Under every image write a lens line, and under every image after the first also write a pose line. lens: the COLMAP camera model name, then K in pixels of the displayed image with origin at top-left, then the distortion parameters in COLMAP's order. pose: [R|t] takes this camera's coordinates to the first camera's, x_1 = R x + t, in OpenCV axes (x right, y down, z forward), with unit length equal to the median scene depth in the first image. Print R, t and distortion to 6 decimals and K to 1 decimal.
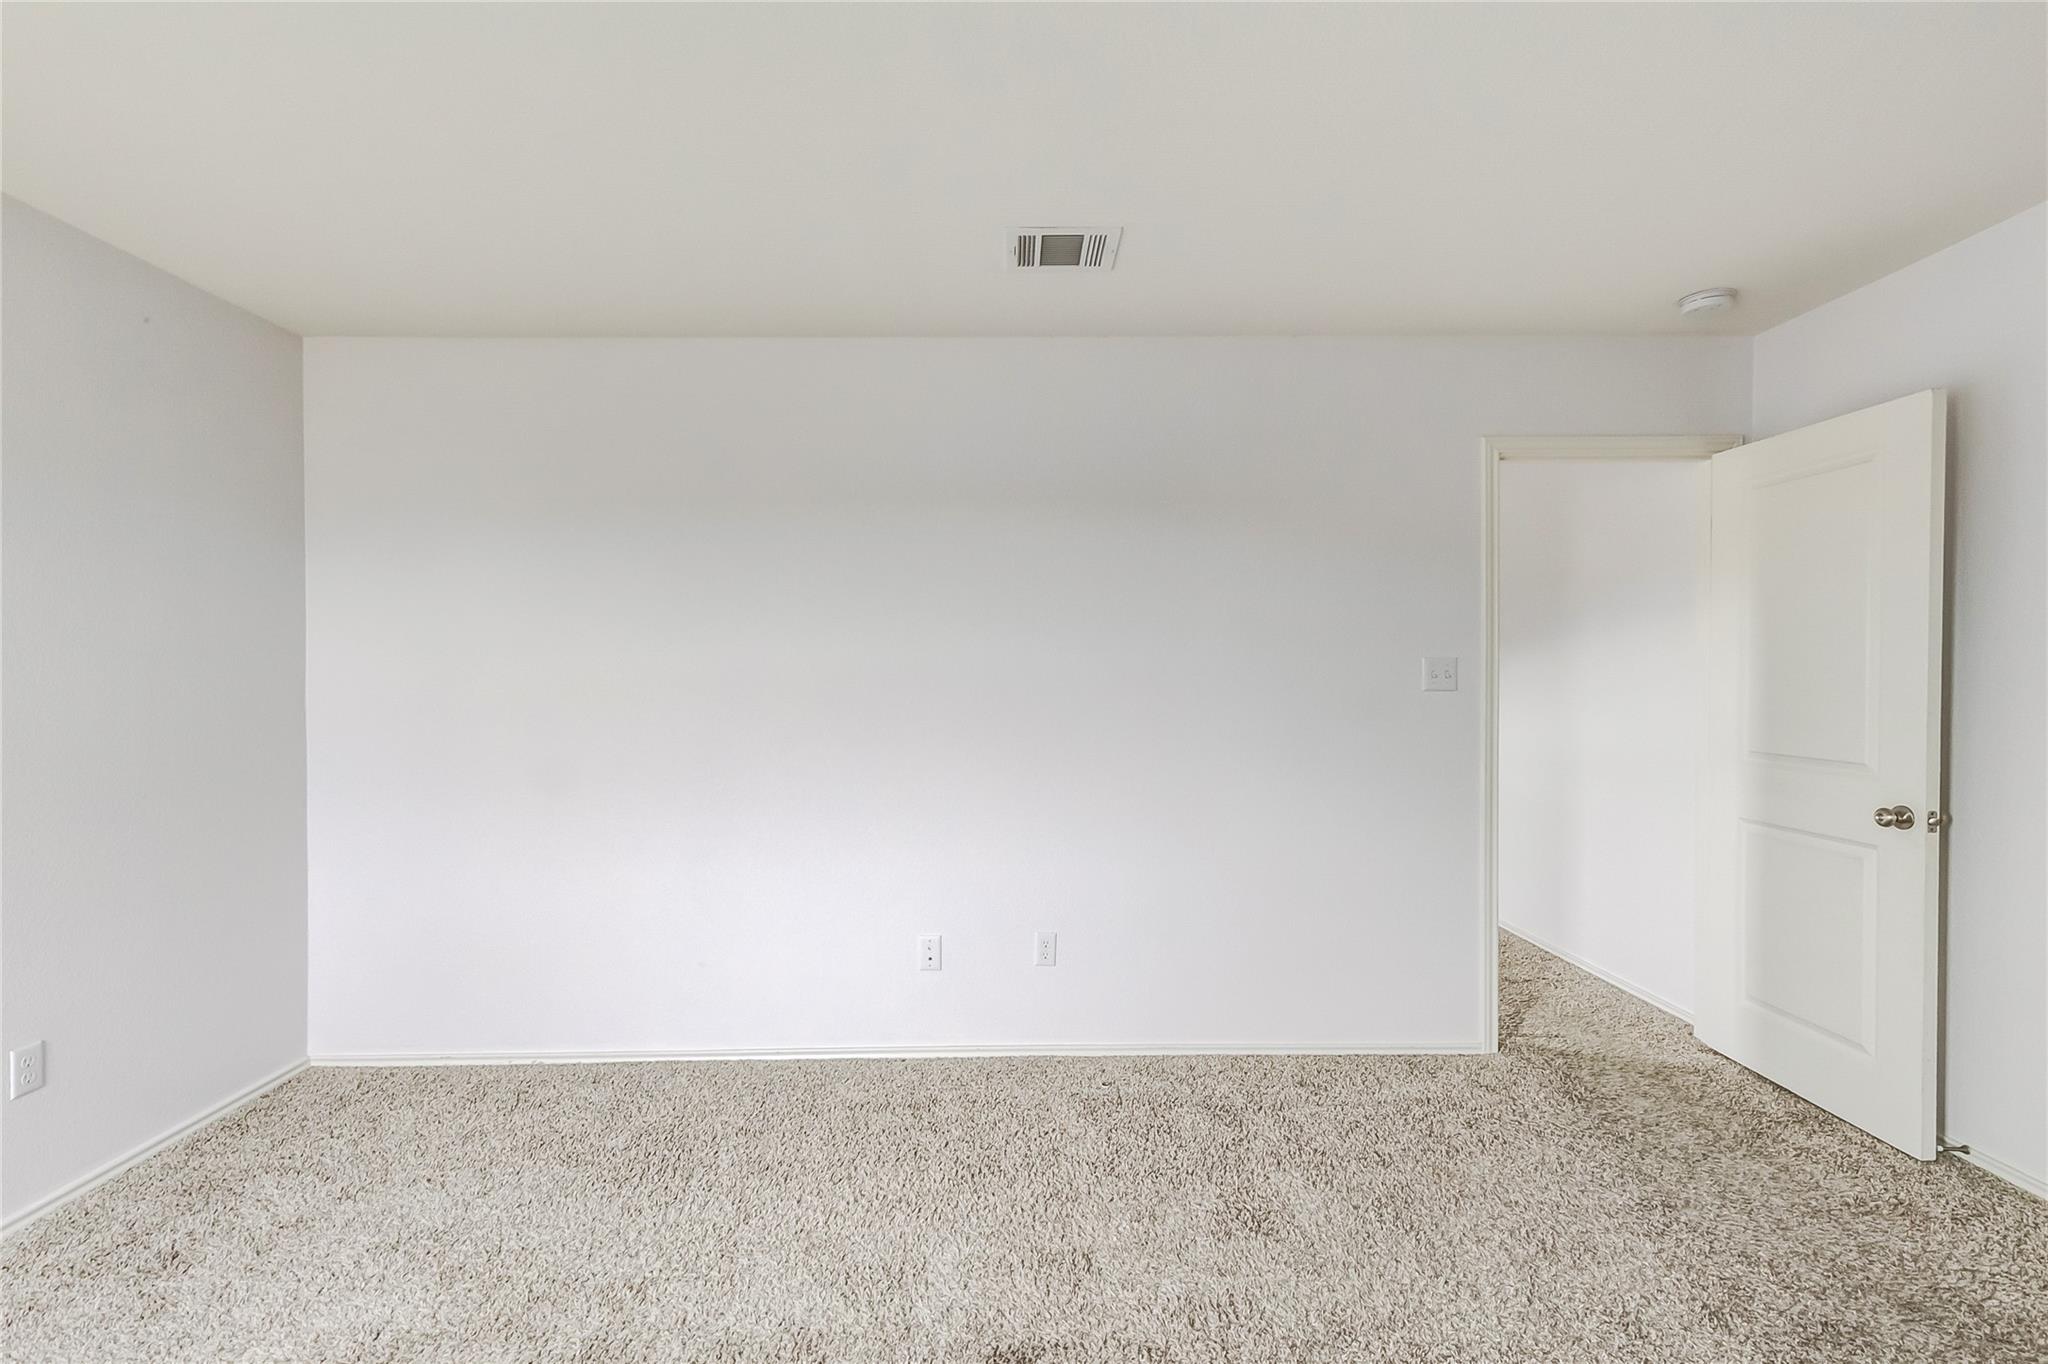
lens RADIAL K [[926.9, 0, 1018.4], [0, 926.9, 689.2], [0, 0, 1]] dist [0.007785, -0.002618]
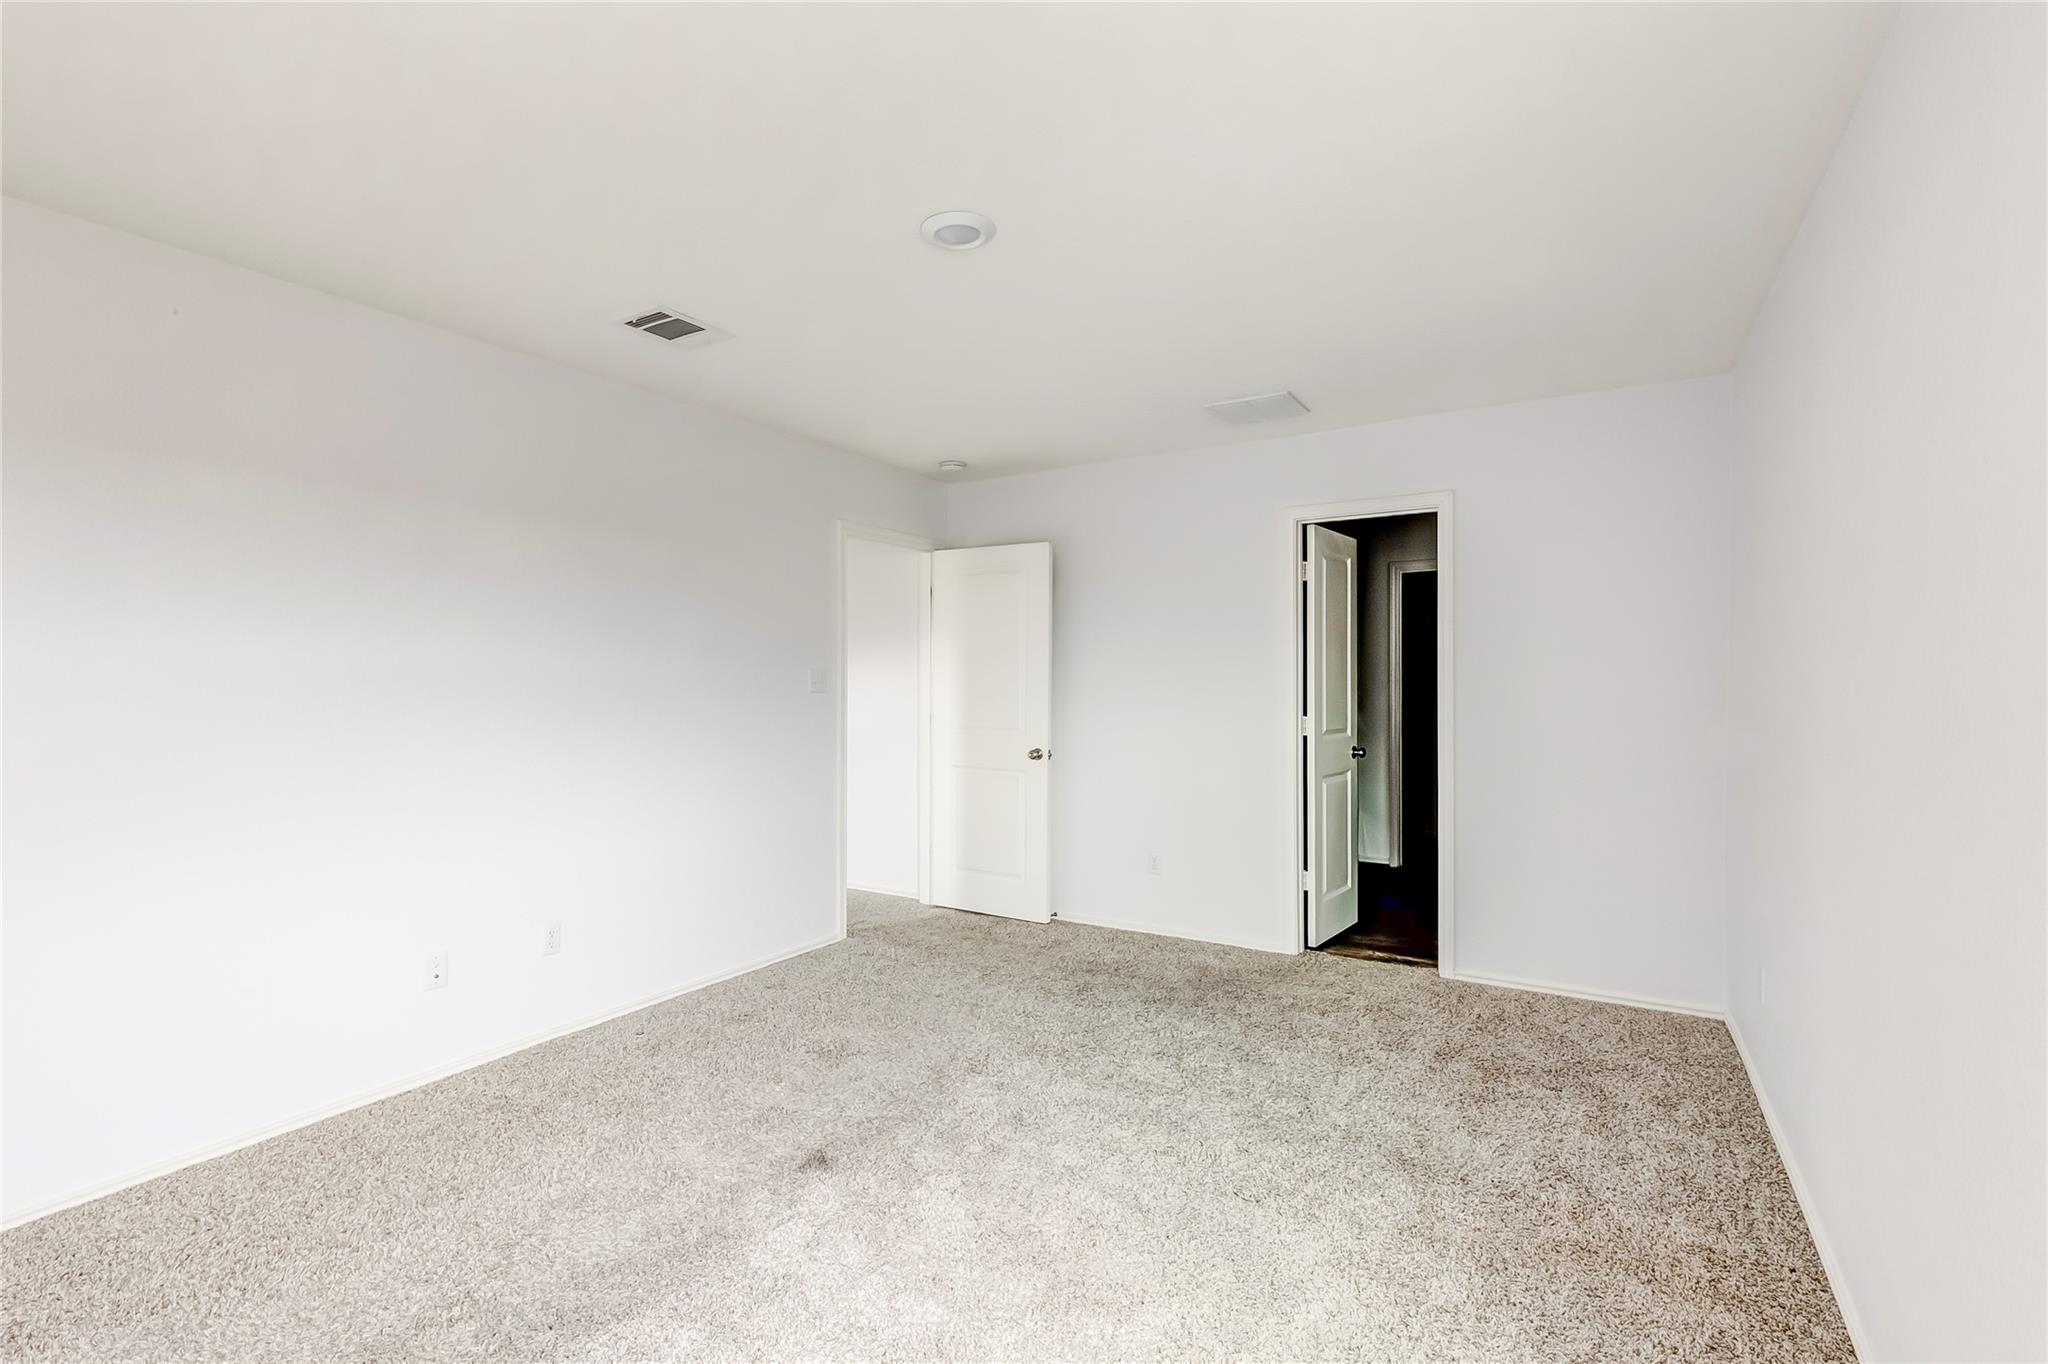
lens RADIAL K [[926.9, 0, 1026.2], [0, 926.9, 679.3], [0, 0, 1]] dist [0.007785, -0.002618]
pose [[0.521902, 0.006862, 0.852978, -0.626672], [0.002974, 0.999947, -0.009864, -0.003071], [-0.853000, 0.007685, 0.521854, -0.016546]]
